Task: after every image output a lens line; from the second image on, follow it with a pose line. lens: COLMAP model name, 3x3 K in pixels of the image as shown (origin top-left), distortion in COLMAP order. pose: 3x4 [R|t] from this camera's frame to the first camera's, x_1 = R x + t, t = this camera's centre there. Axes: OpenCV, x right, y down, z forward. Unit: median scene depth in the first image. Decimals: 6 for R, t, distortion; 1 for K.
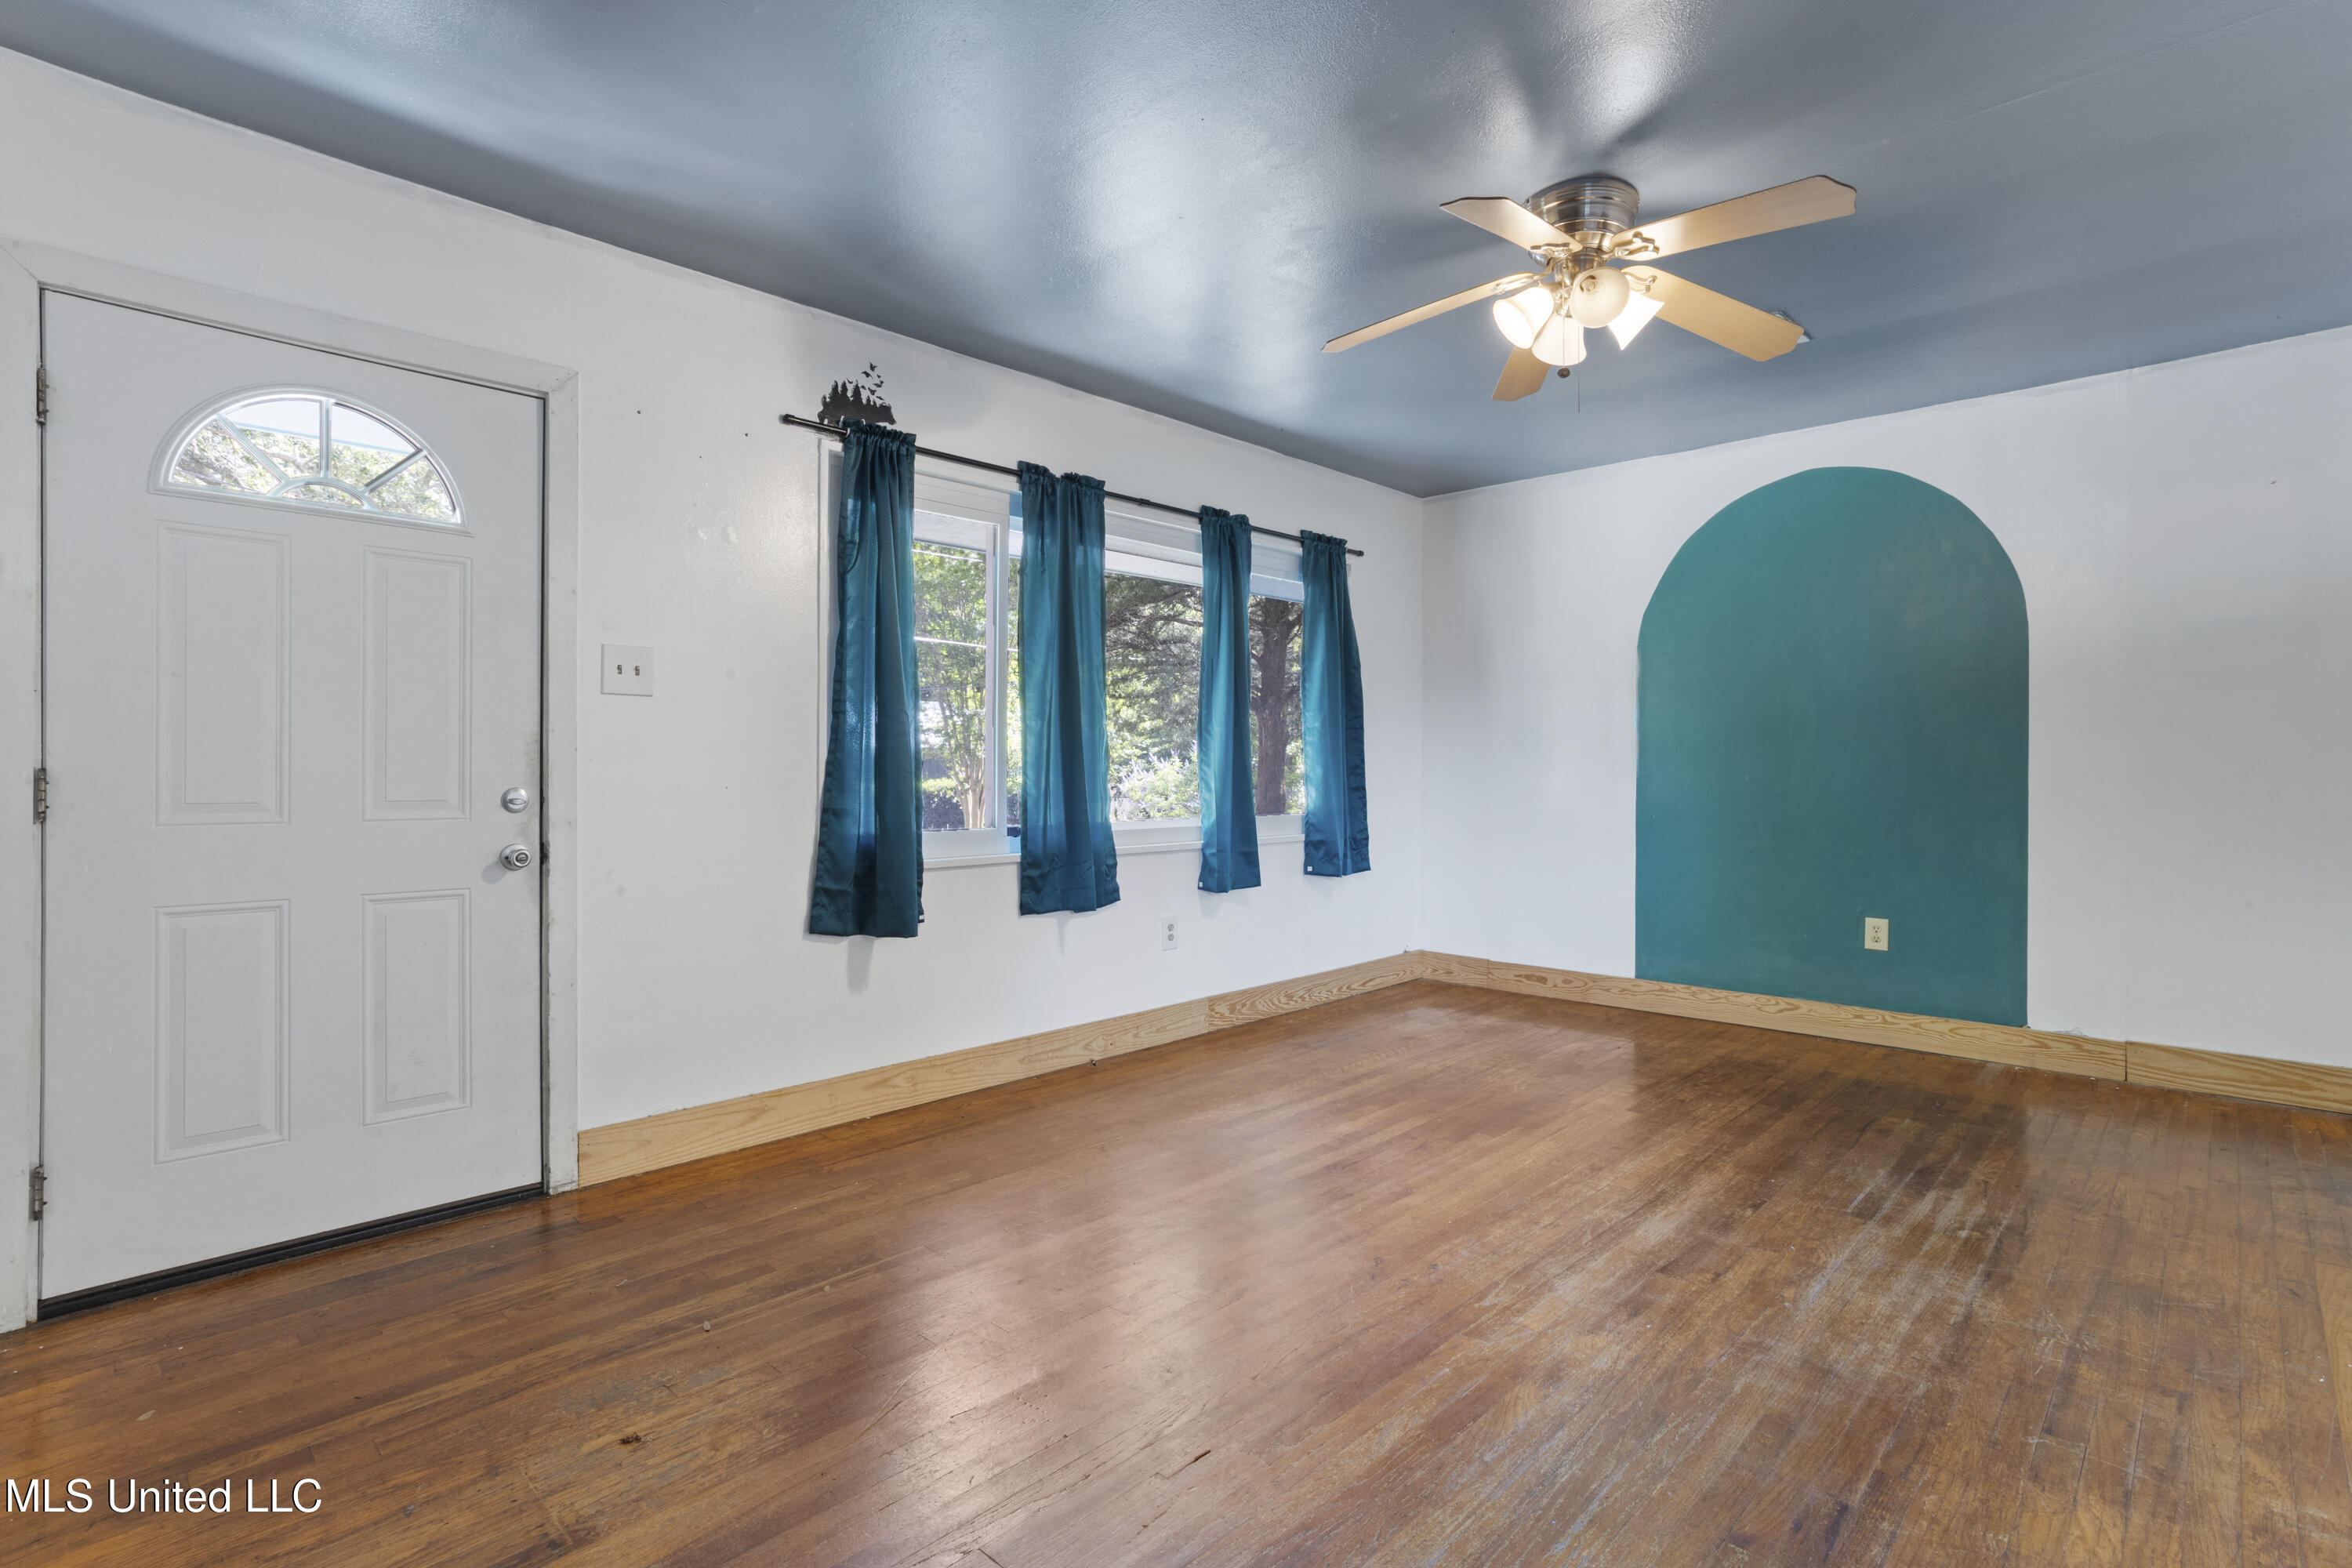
lens RADIAL K [[1129.7, 0, 1176.0], [0, 1129.7, 784.0], [0, 0, 1]] dist [-0.056240, 0.034037]
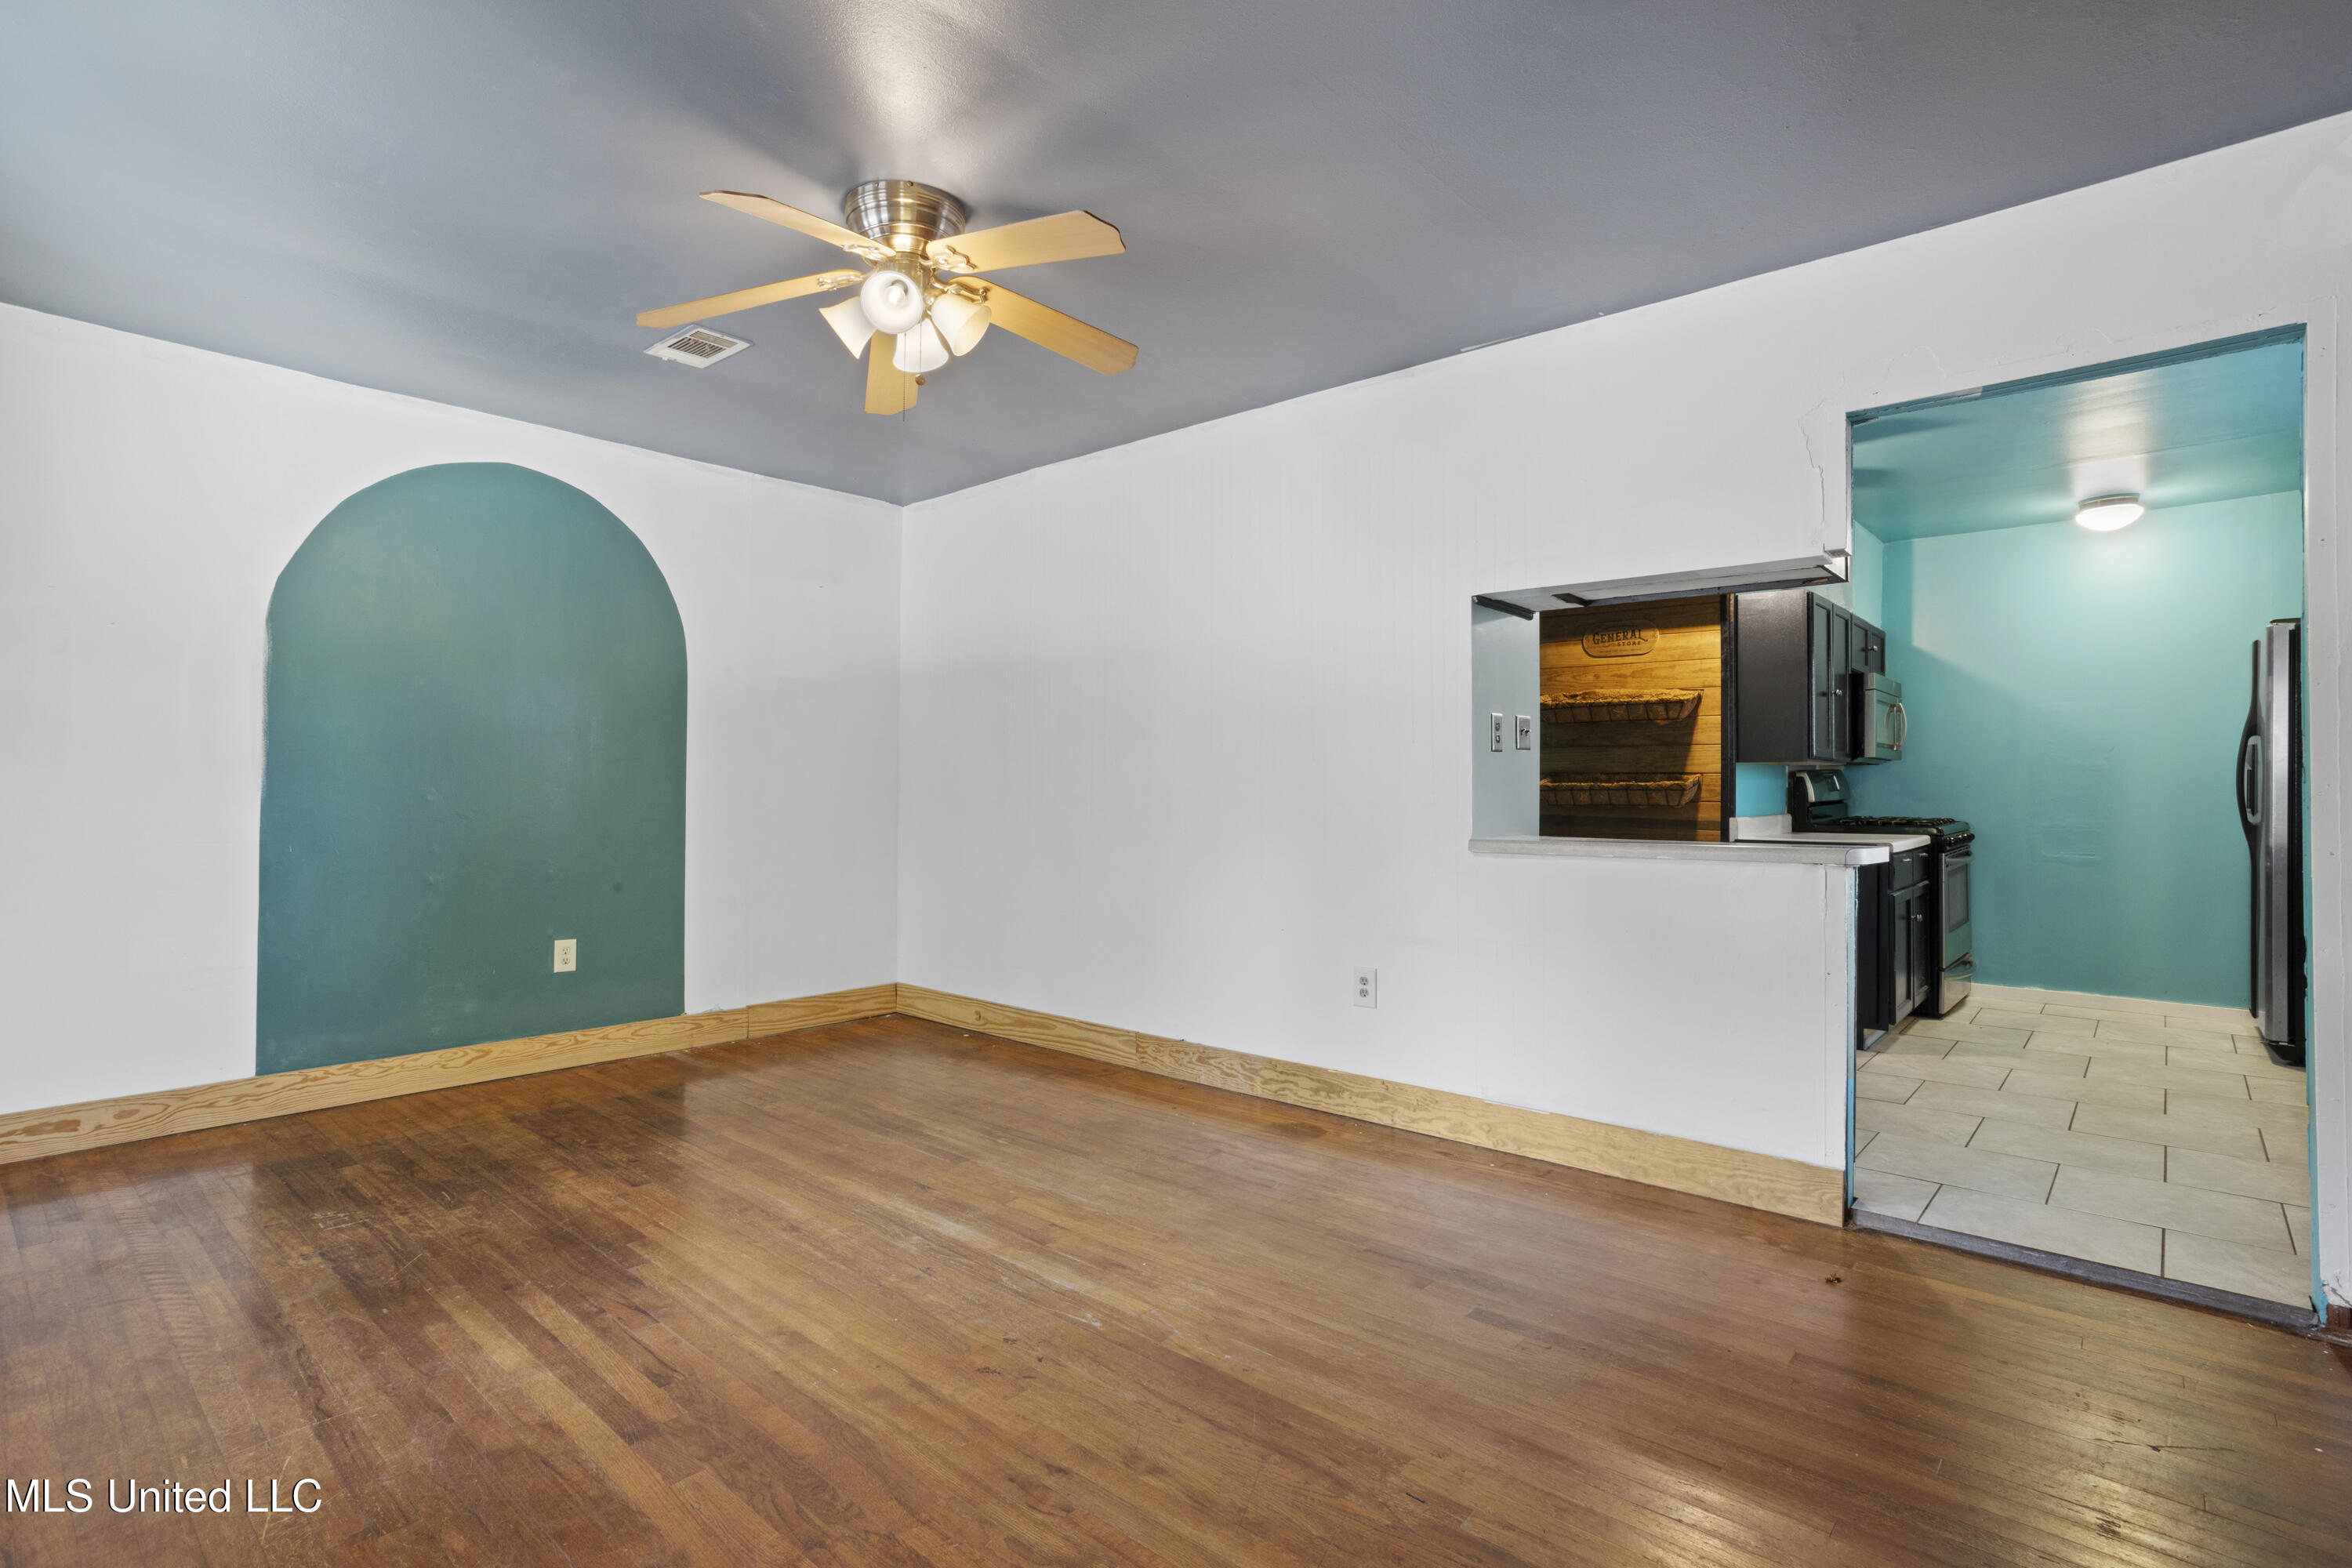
lens RADIAL K [[1129.7, 0, 1176.0], [0, 1129.7, 784.0], [0, 0, 1]] dist [-0.056240, 0.034037]
pose [[-0.041423, 0.004383, 0.999132, -0.490492], [0.008221, 0.999958, -0.004046, -0.011219], [-0.999108, 0.008046, -0.041457, 0.646098]]
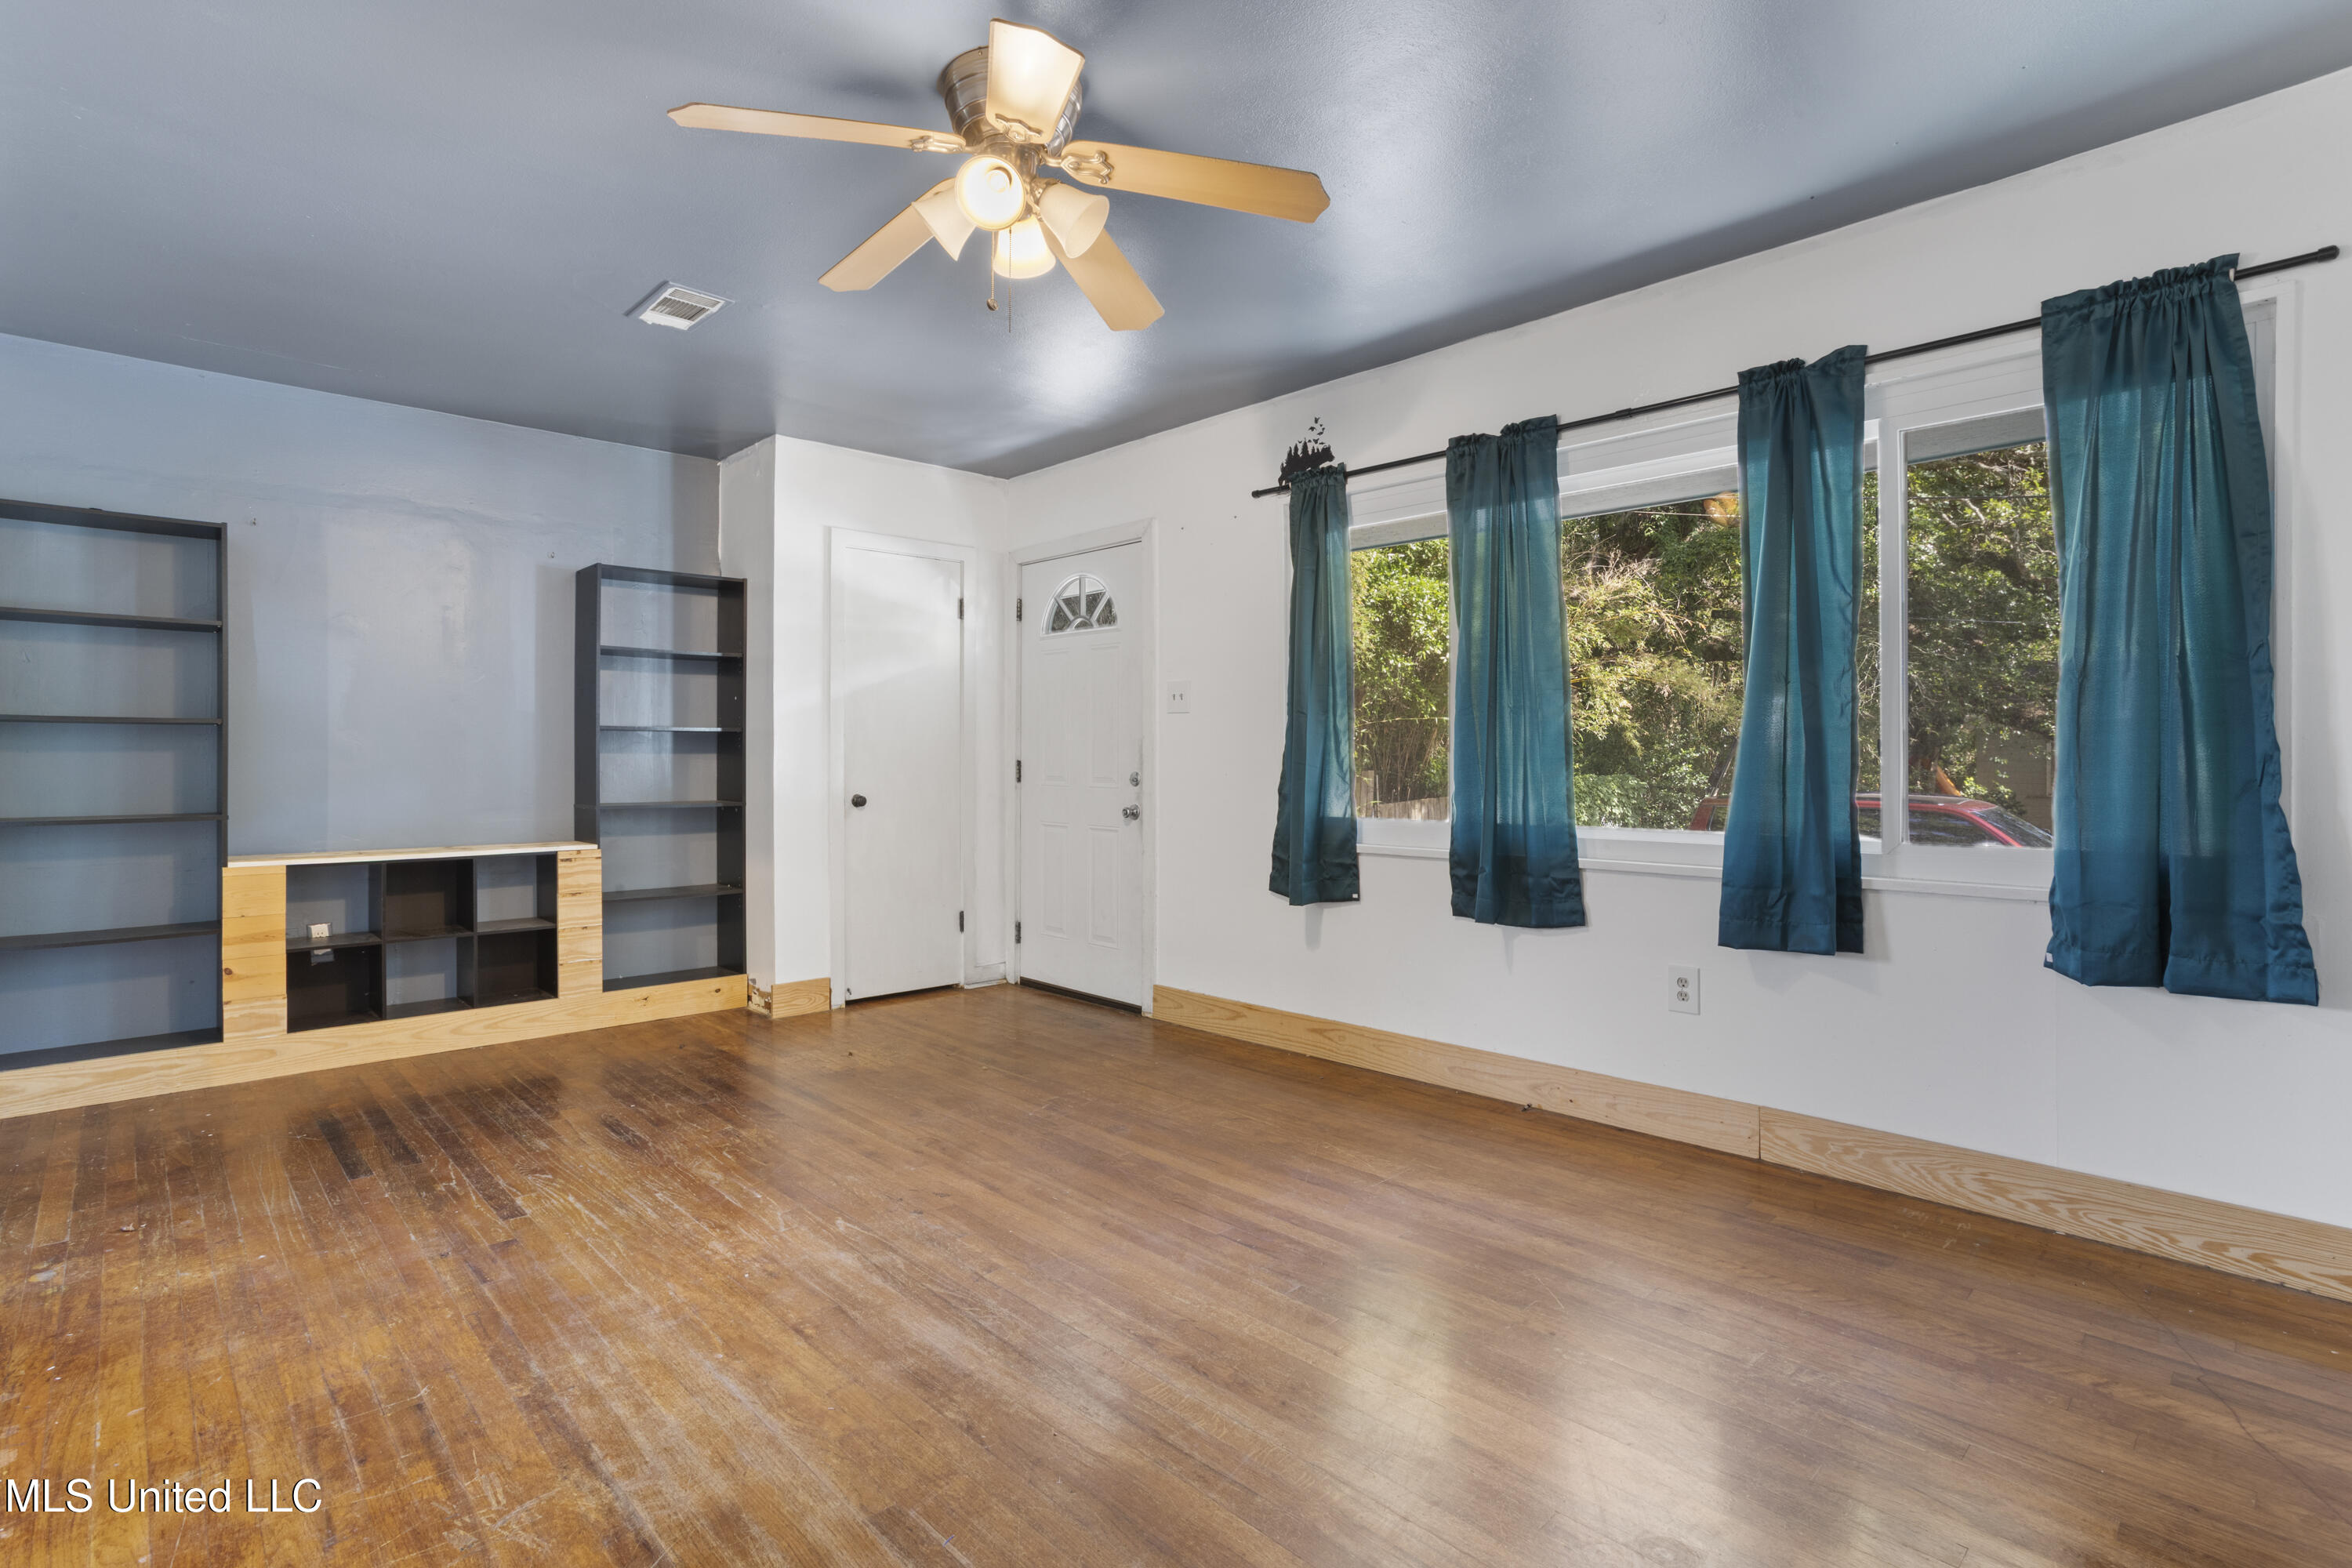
lens RADIAL K [[1159.3, 0, 1180.4], [0, 1159.3, 755.3], [0, 0, 1]] dist [-0.065598, 0.040724]
pose [[-0.046301, -0.002750, -0.998924, 0.970726], [-0.013847, 0.999902, -0.002111, -0.015096], [0.998832, 0.013734, -0.046334, 0.937899]]
